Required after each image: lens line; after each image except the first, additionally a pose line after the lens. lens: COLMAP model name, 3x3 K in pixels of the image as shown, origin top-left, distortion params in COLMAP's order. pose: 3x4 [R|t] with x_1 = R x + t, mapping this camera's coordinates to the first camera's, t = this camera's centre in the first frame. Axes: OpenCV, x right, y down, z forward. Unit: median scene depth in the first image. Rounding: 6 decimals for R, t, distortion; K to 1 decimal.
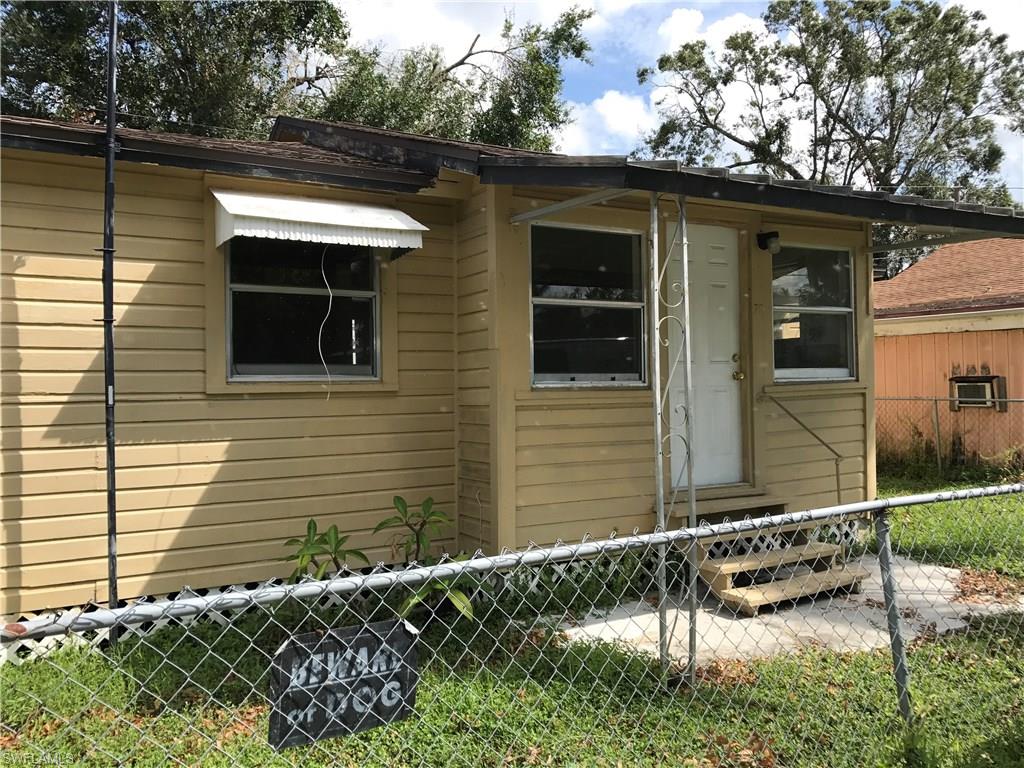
lens RADIAL K [[840.9, 0, 510.6], [0, 840.9, 371.3], [0, 0, 1]] dist [0.035271, -0.040457]
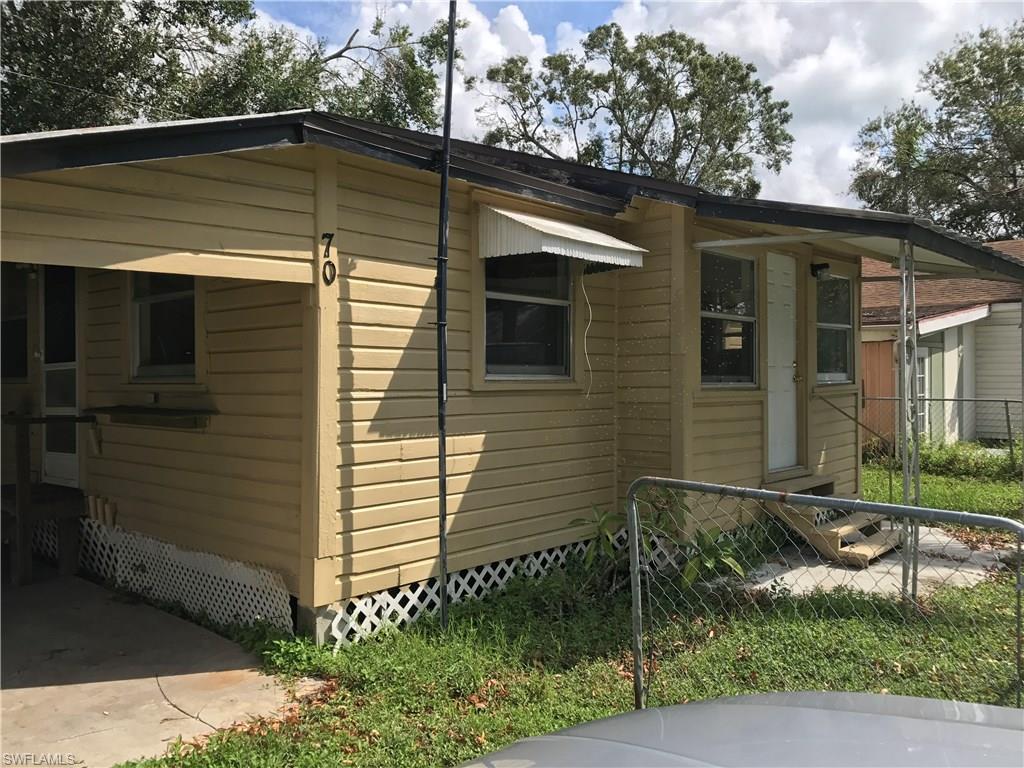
lens RADIAL K [[840.9, 0, 512.6], [0, 840.9, 374.8], [0, 0, 1]] dist [0.035271, -0.040457]
pose [[0.949722, 0.014330, 0.312767, -0.578742], [-0.017861, 0.999805, 0.008428, -0.003730], [-0.312585, -0.013591, 0.949792, -0.045699]]
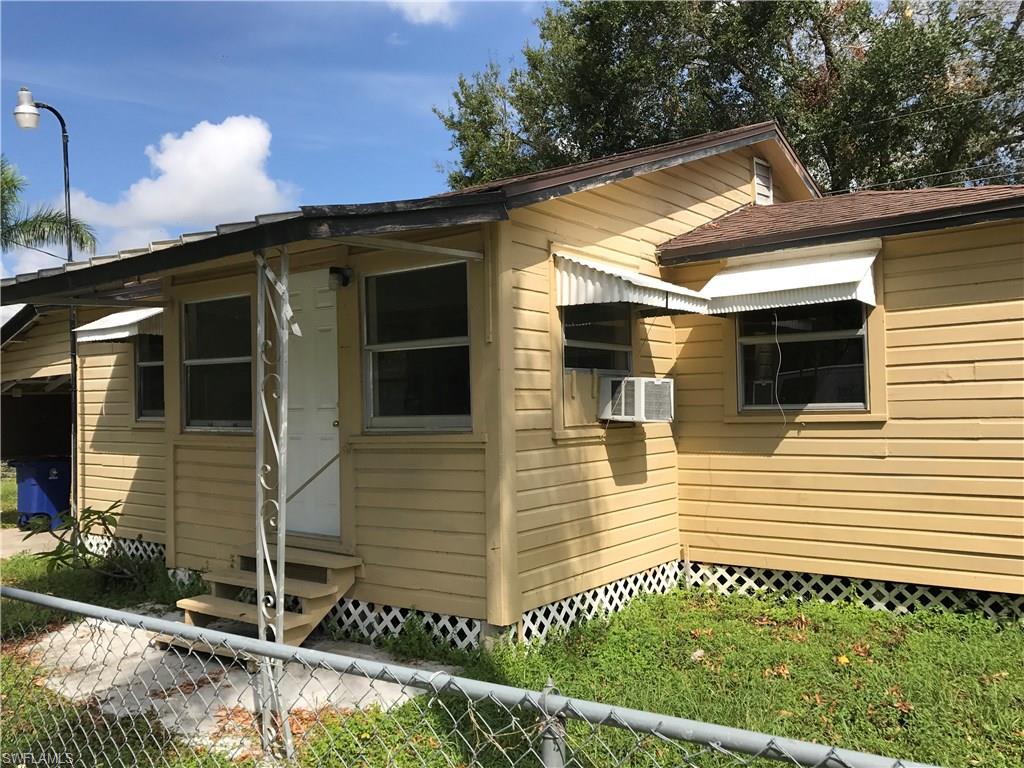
lens RADIAL K [[840.9, 0, 510.4], [0, 840.9, 377.4], [0, 0, 1]] dist [0.035271, -0.040457]
pose [[0.394633, -0.014139, -0.918730, 1.375467], [0.028707, 0.999583, -0.003053, -0.043233], [0.918390, -0.025169, 0.394875, 0.918673]]
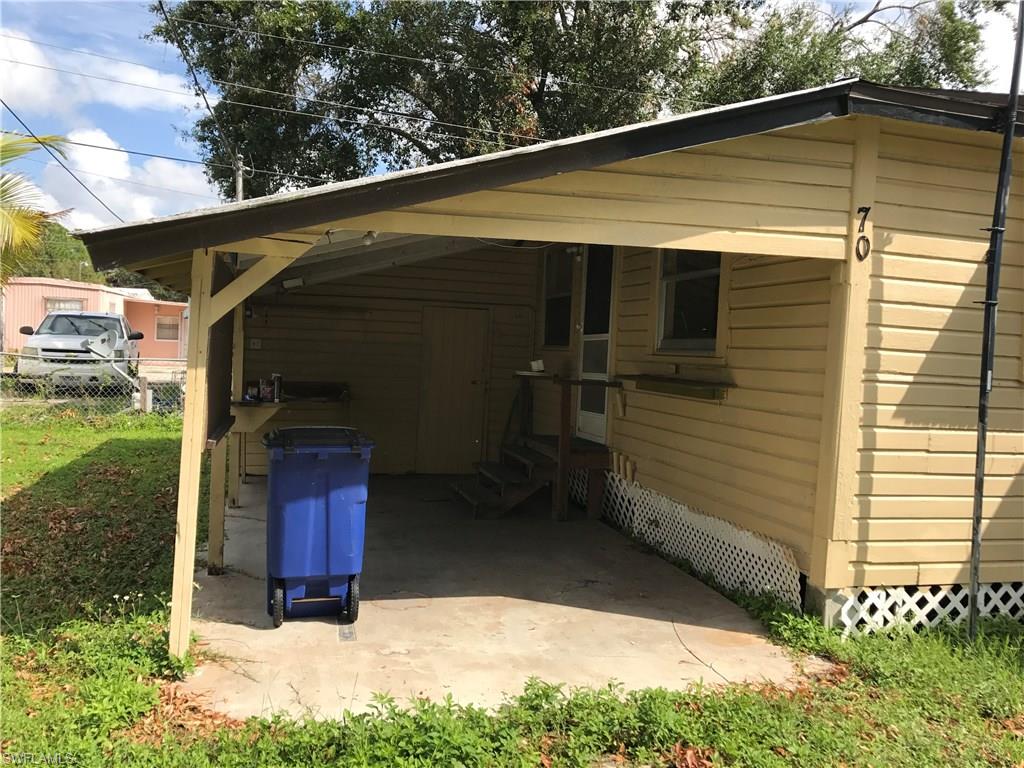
lens RADIAL K [[840.9, 0, 517.5], [0, 840.9, 376.1], [0, 0, 1]] dist [0.035271, -0.040457]
pose [[0.968491, 0.073725, -0.237884, -0.608548], [-0.062680, 0.996589, 0.053677, 0.004013], [0.241030, -0.037075, 0.969809, -0.058986]]
